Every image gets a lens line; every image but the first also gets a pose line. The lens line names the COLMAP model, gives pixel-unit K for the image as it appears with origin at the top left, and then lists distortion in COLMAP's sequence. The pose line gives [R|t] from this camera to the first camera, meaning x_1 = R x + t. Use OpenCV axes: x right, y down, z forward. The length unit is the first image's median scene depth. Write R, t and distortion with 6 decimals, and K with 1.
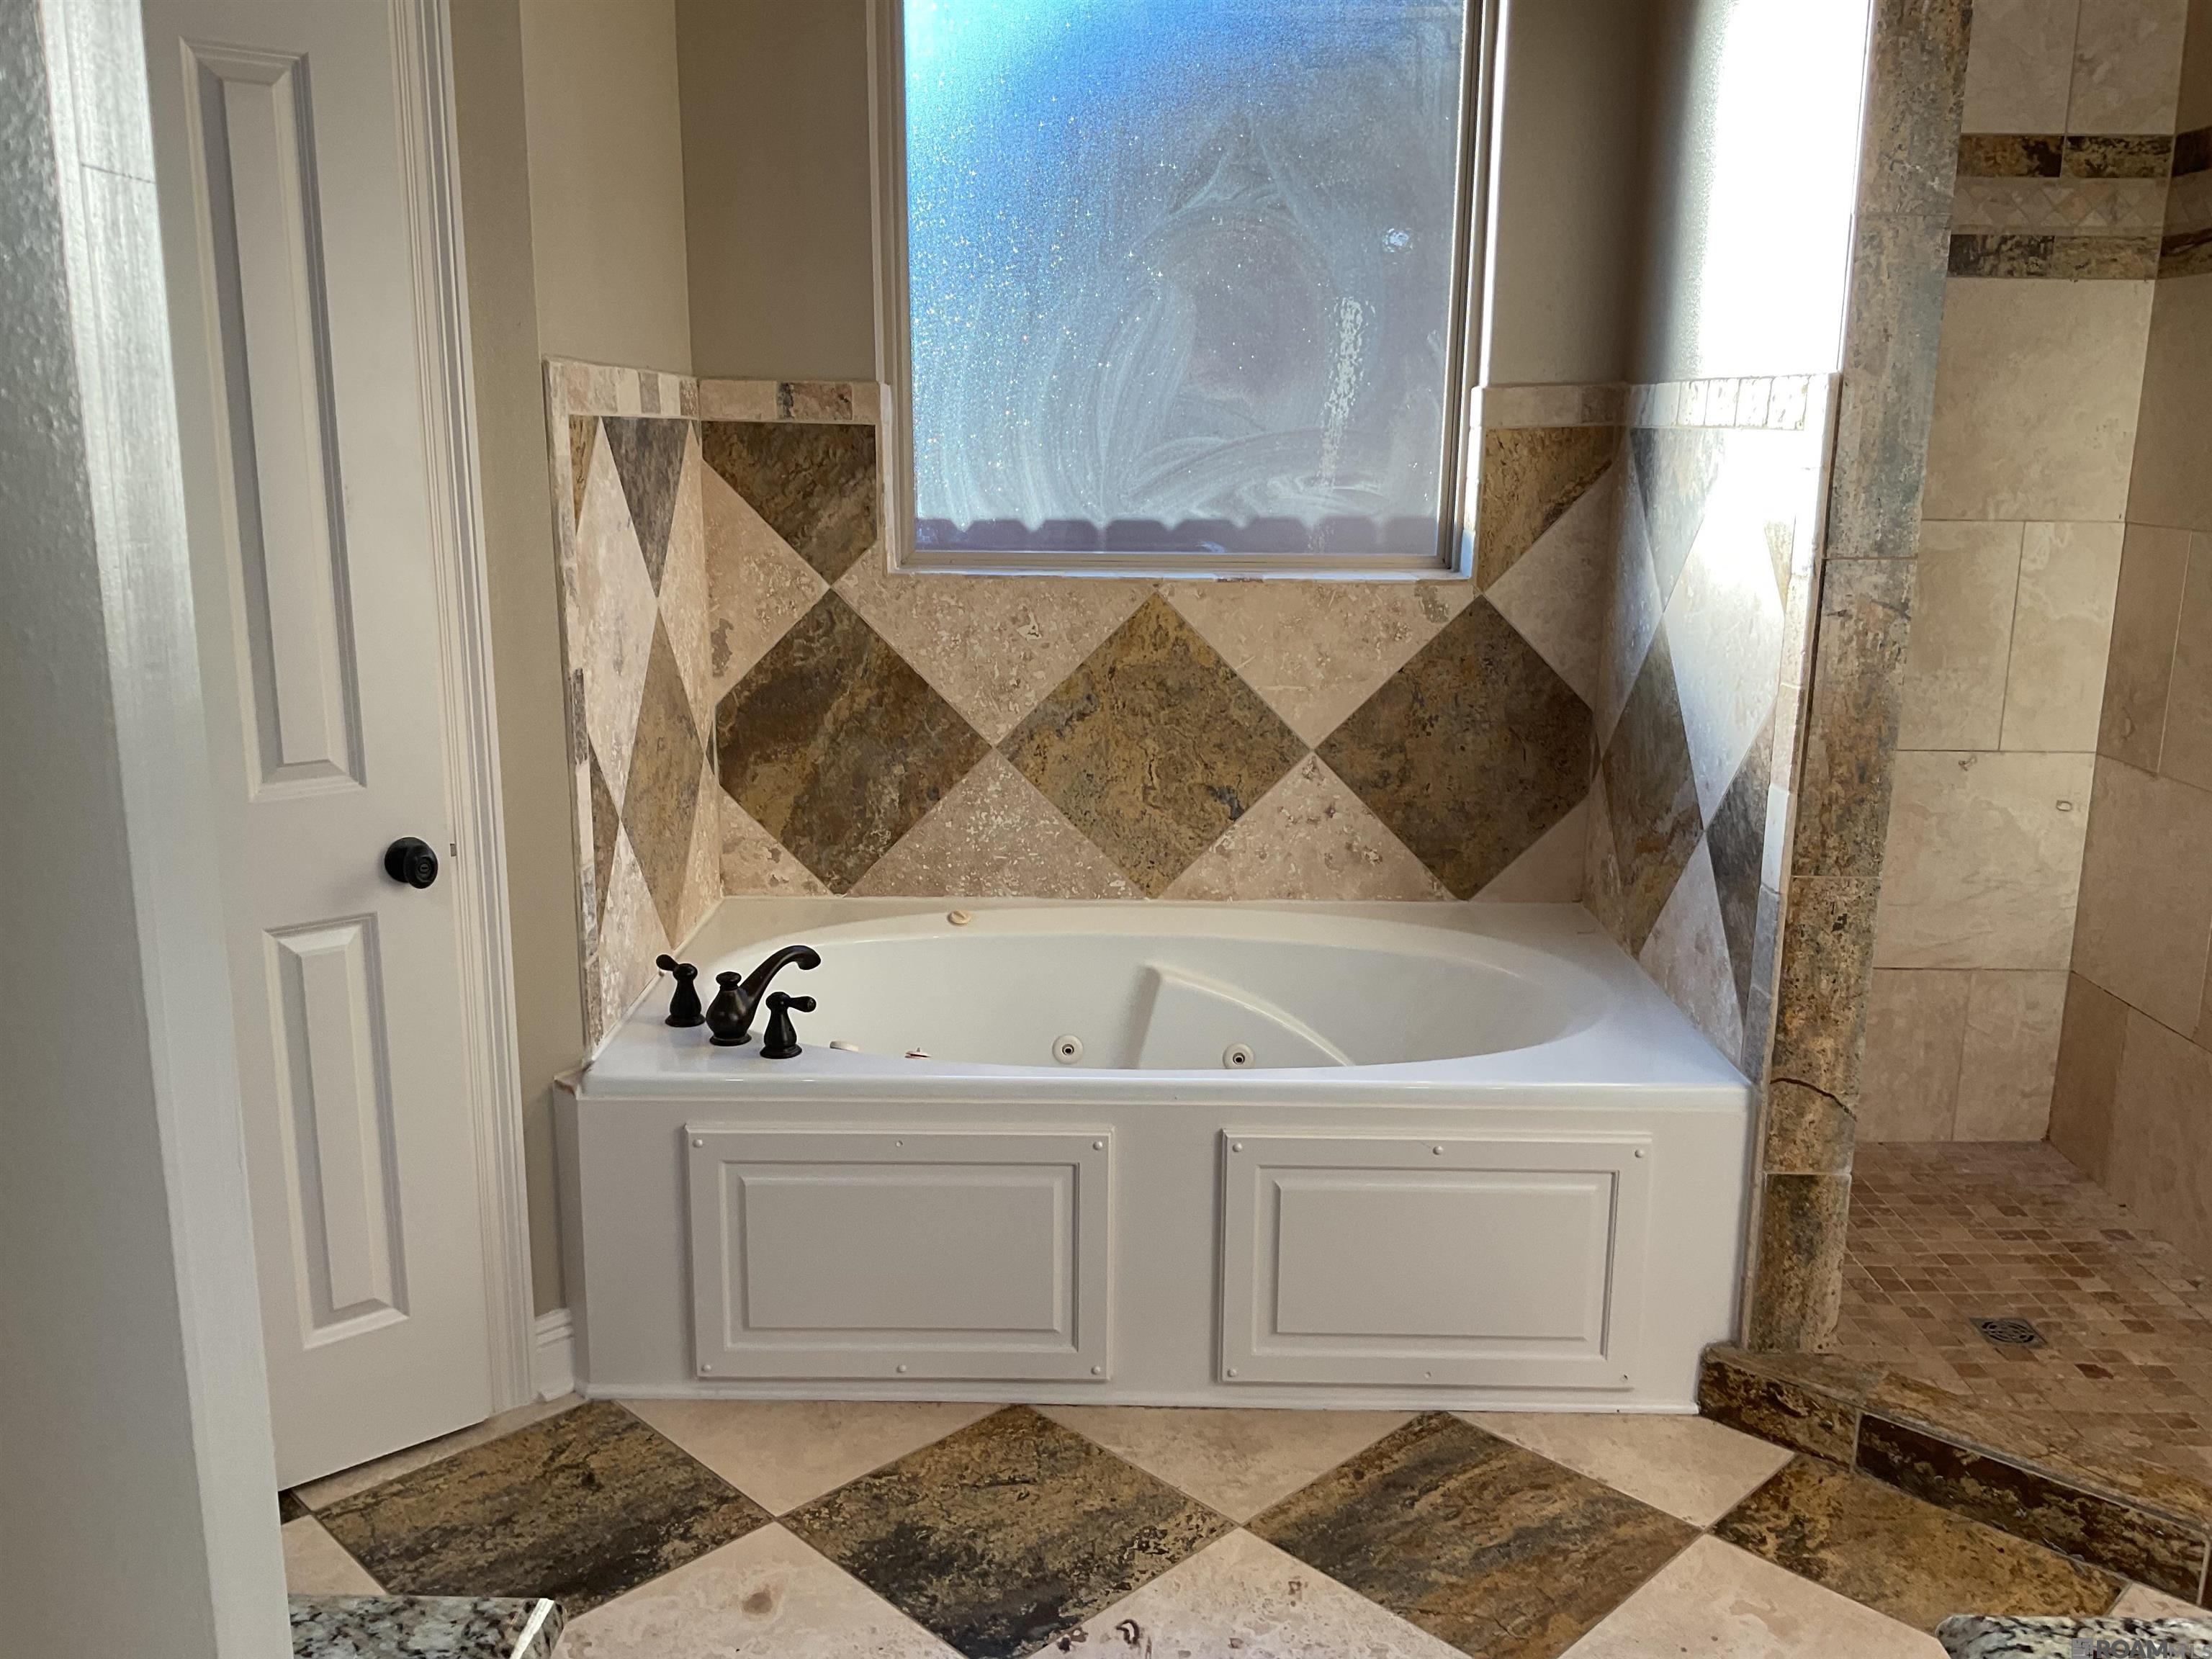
lens RADIAL K [[1846.6, 0, 1114.0], [0, 1846.6, 830.7], [0, 0, 1]] dist [0.076162, -0.147575]
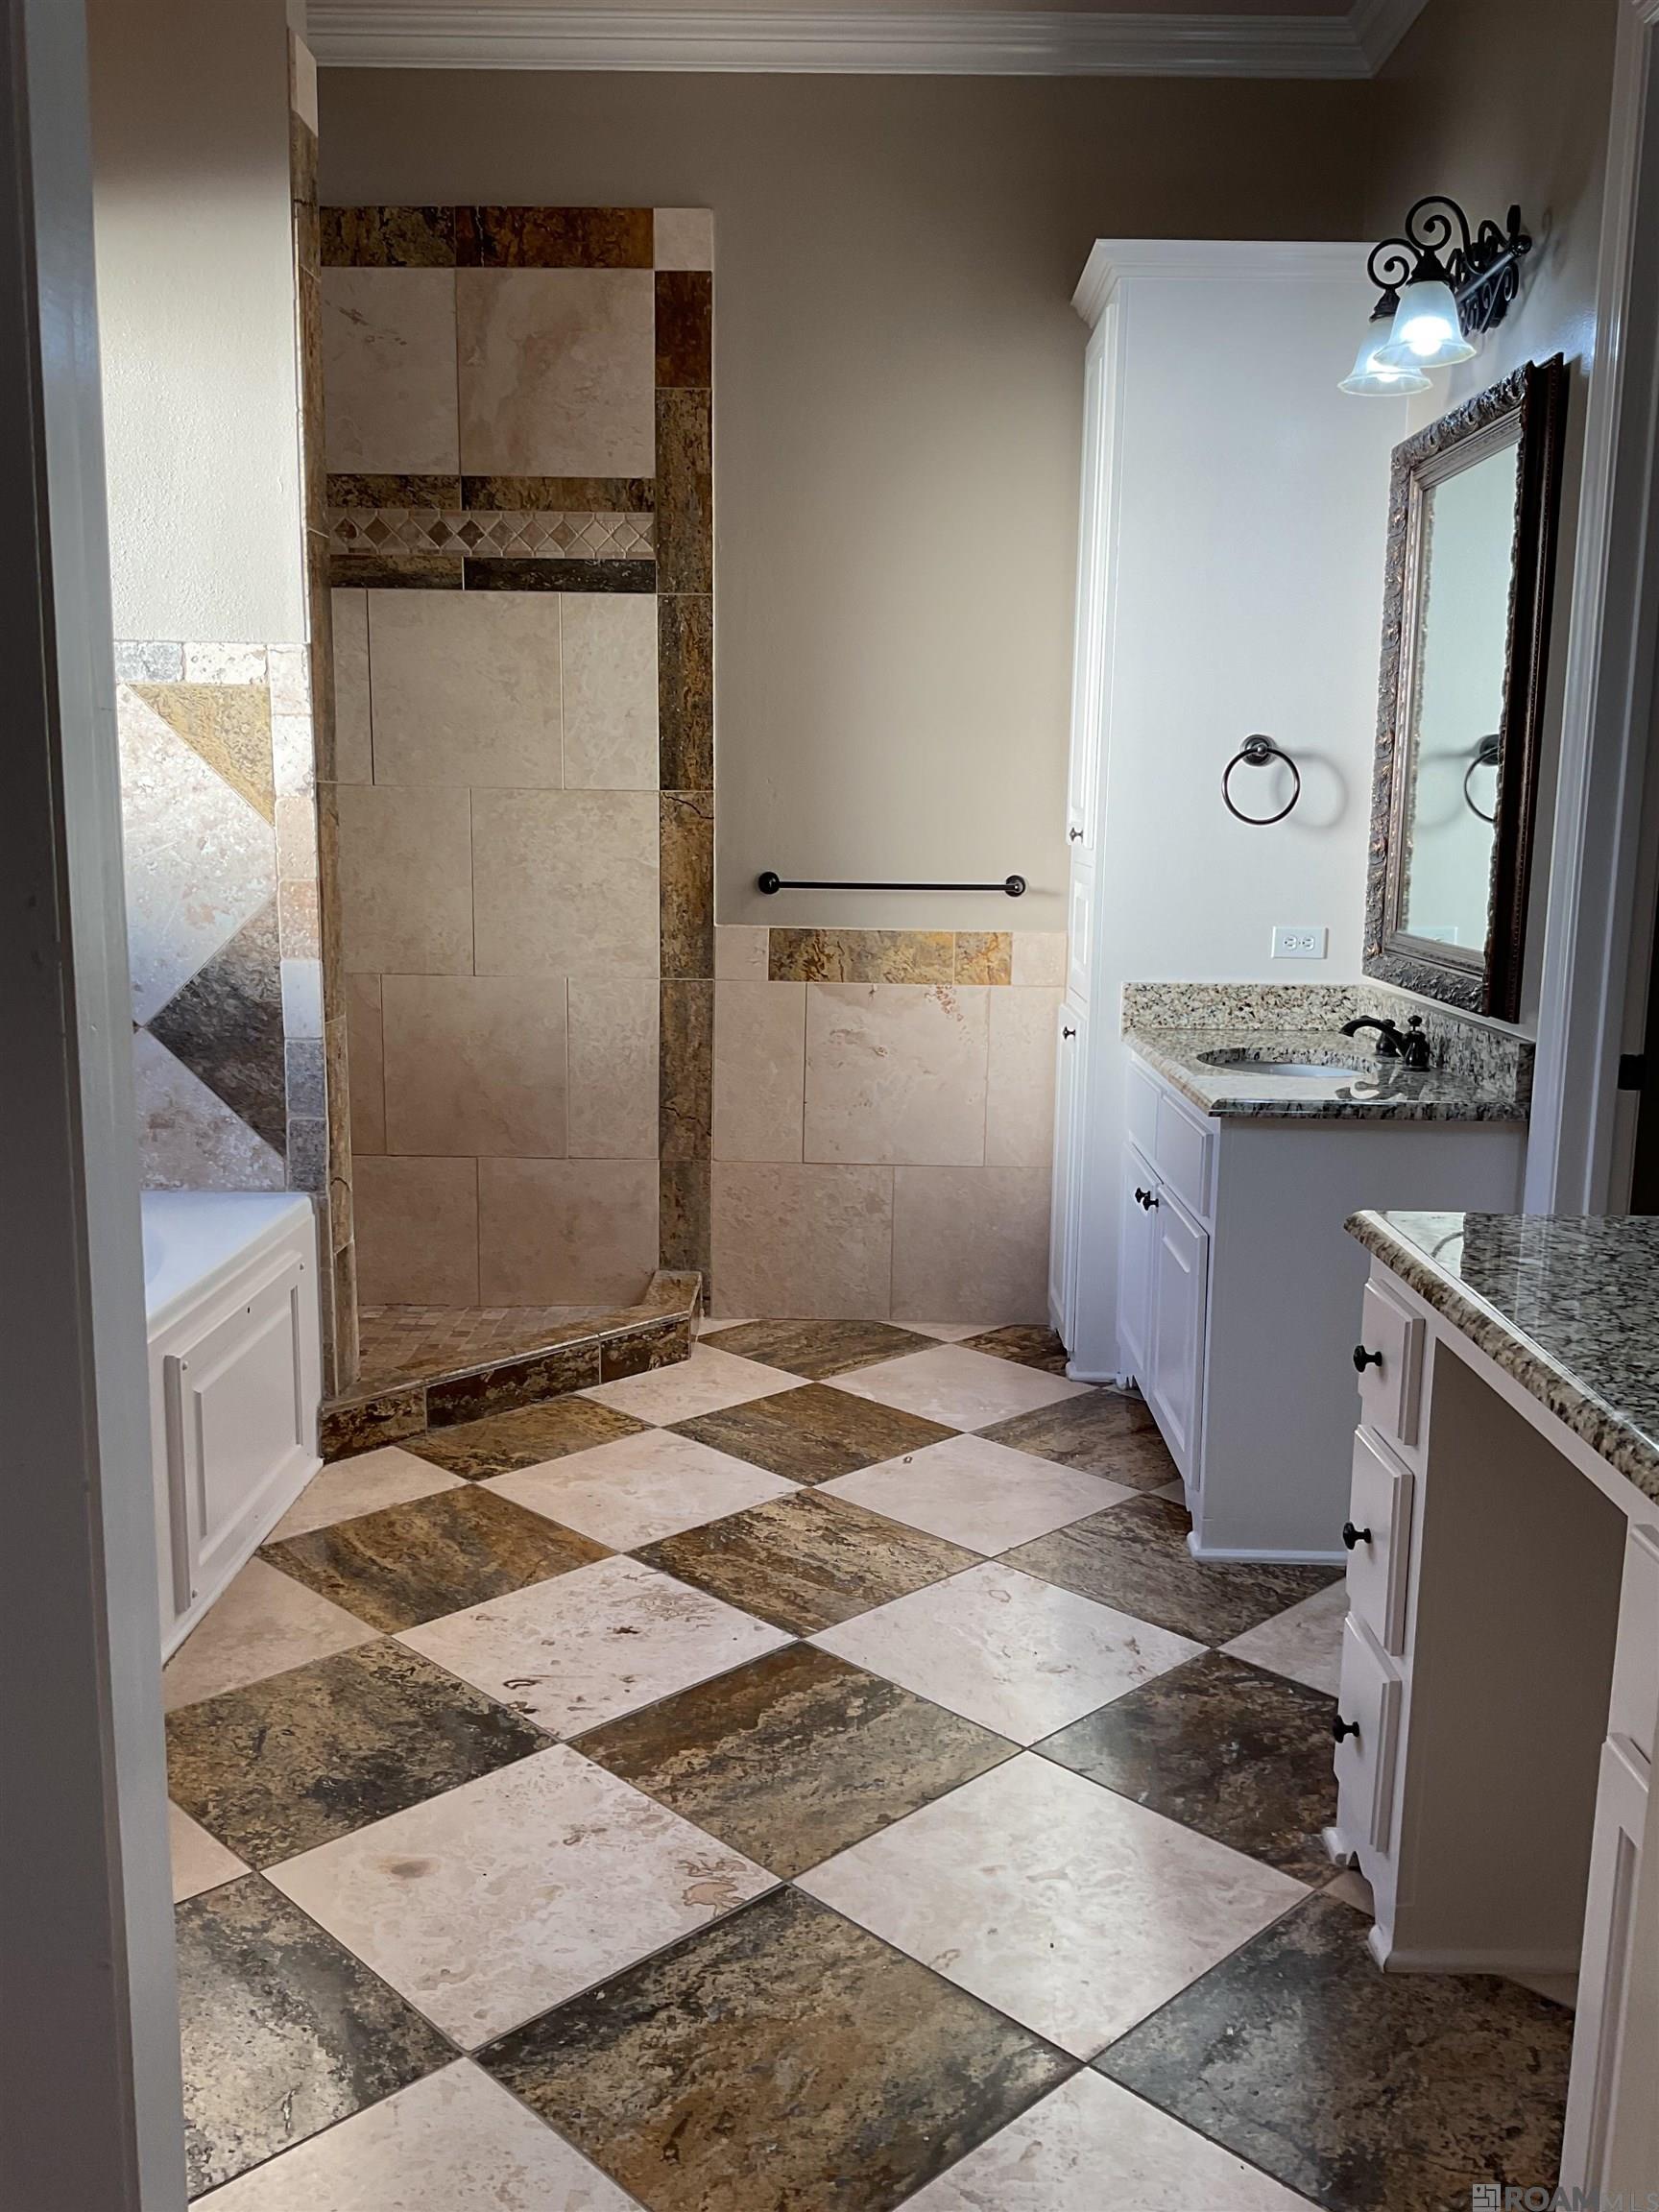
lens RADIAL K [[1846.6, 0, 829.6], [0, 1846.6, 1108.8], [0, 0, 1]] dist [0.076162, -0.147575]
pose [[0.007945, -0.177760, 0.984042, -0.973141], [0.209292, 0.962573, 0.172192, -0.070902], [-0.977821, 0.204584, 0.044852, 0.617828]]
